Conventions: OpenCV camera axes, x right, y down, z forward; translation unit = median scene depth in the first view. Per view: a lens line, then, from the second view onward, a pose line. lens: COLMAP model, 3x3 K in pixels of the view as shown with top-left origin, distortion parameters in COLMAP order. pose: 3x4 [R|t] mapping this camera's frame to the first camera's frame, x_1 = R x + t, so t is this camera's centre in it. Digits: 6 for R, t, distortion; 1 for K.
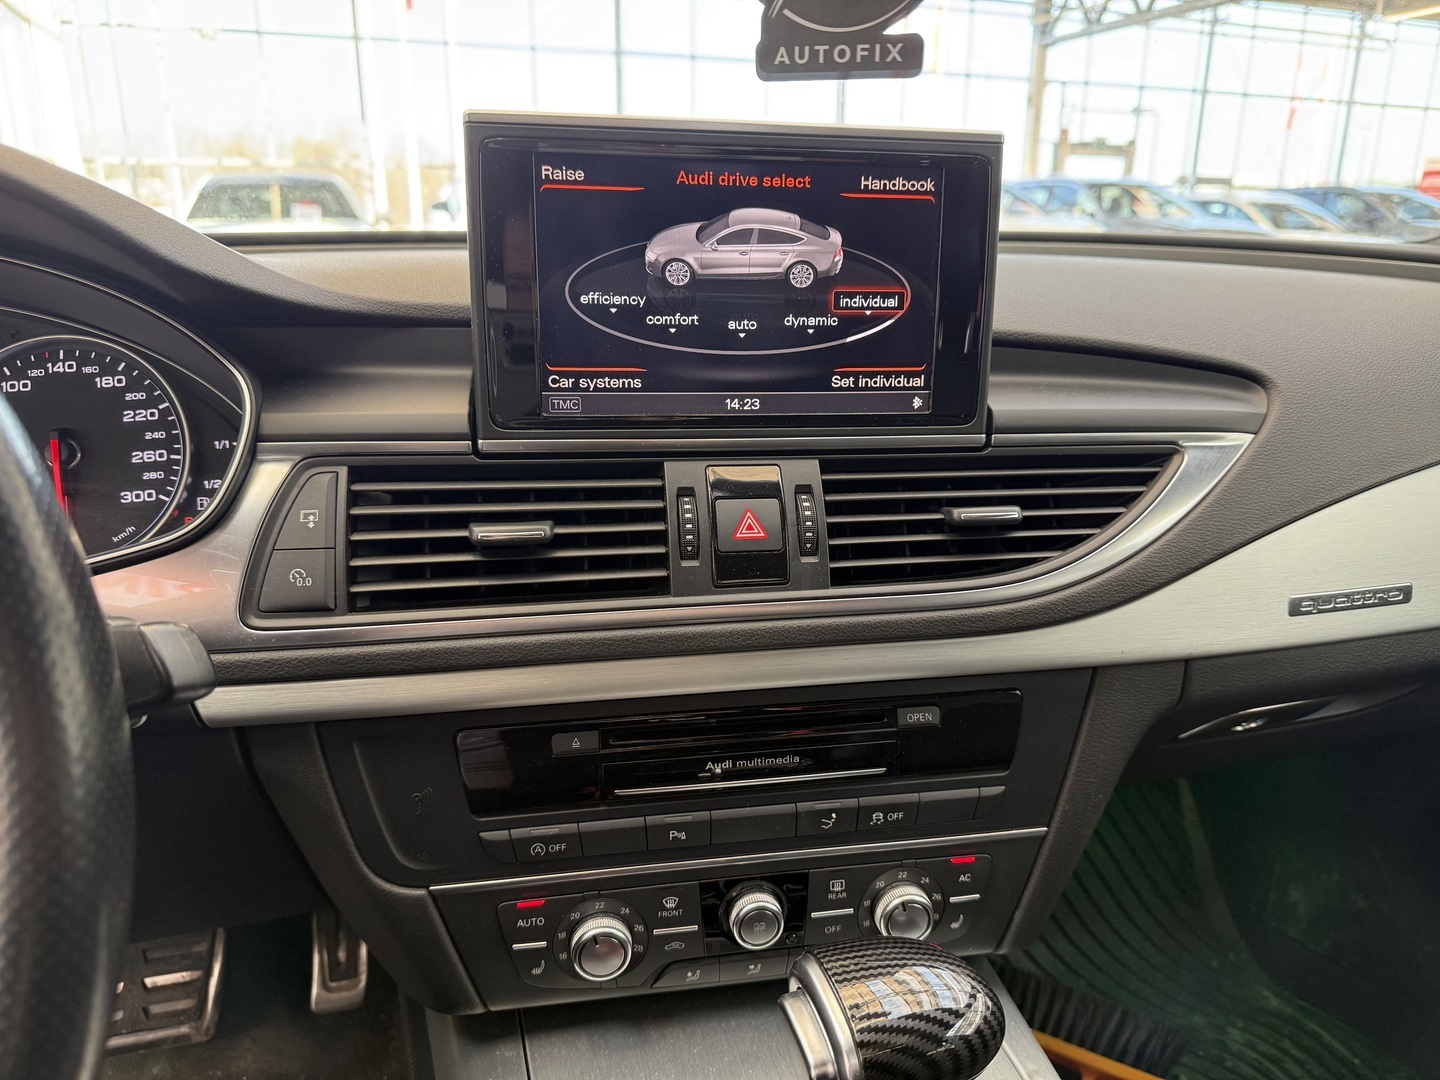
lens RADIAL K [[1040.3, 0, 713.8], [0, 1040.3, 568.6], [0, 0, 1]] dist [0.044132, -0.080178]
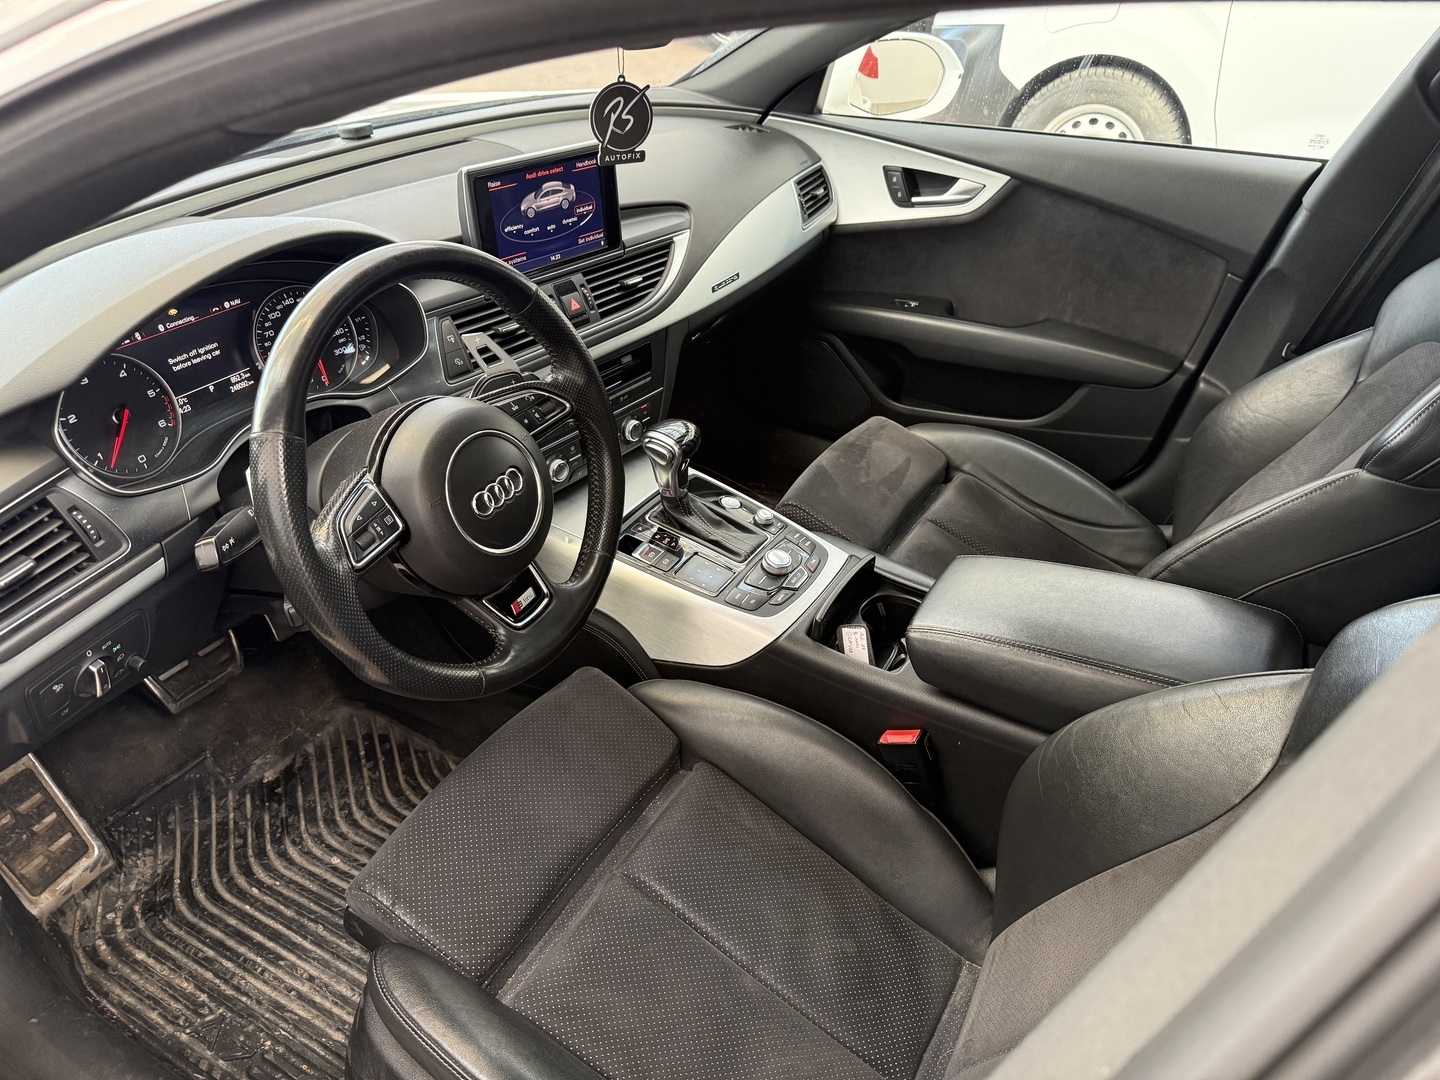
lens RADIAL K [[1040.3, 0, 713.8], [0, 1040.3, 568.6], [0, 0, 1]] dist [0.044132, -0.080178]
pose [[0.728389, -0.370534, 0.576328, -1.468410], [0.188231, 0.917005, 0.351668, -0.284094], [-0.658801, -0.147668, 0.737682, -1.307161]]
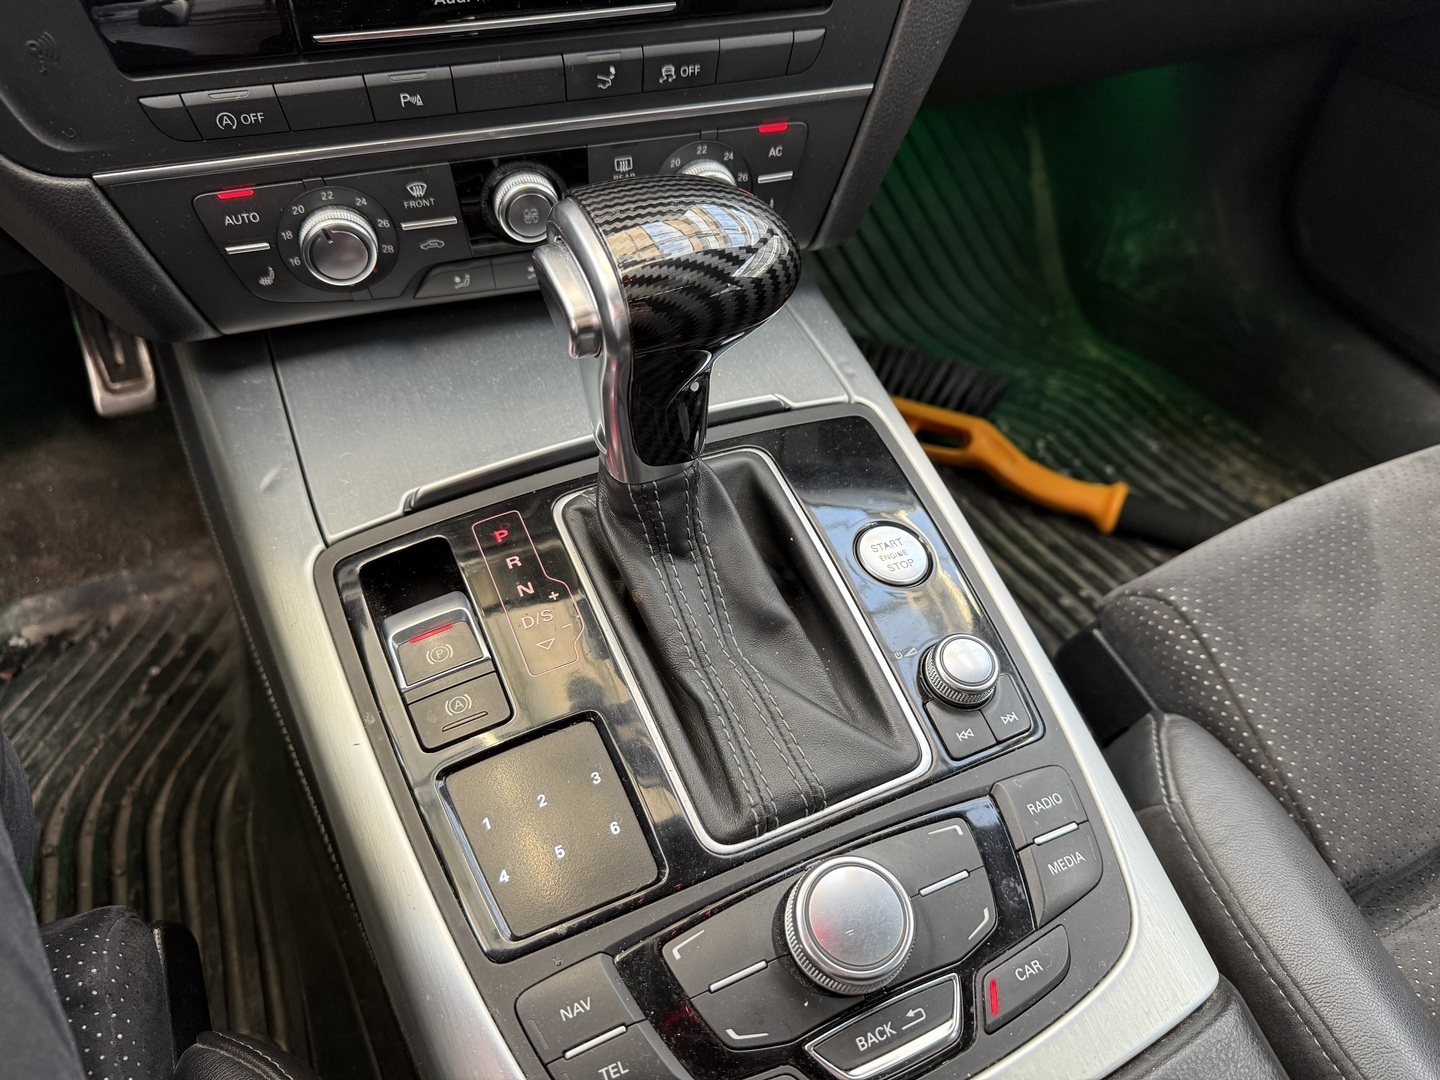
lens RADIAL K [[1040.3, 0, 713.8], [0, 1040.3, 568.6], [0, 0, 1]] dist [0.044132, -0.080178]
pose [[0.990021, -0.091809, 0.106911, 0.072713], [0.026801, 0.867478, 0.496752, 0.175325], [-0.138349, -0.488930, 0.861282, 0.117158]]
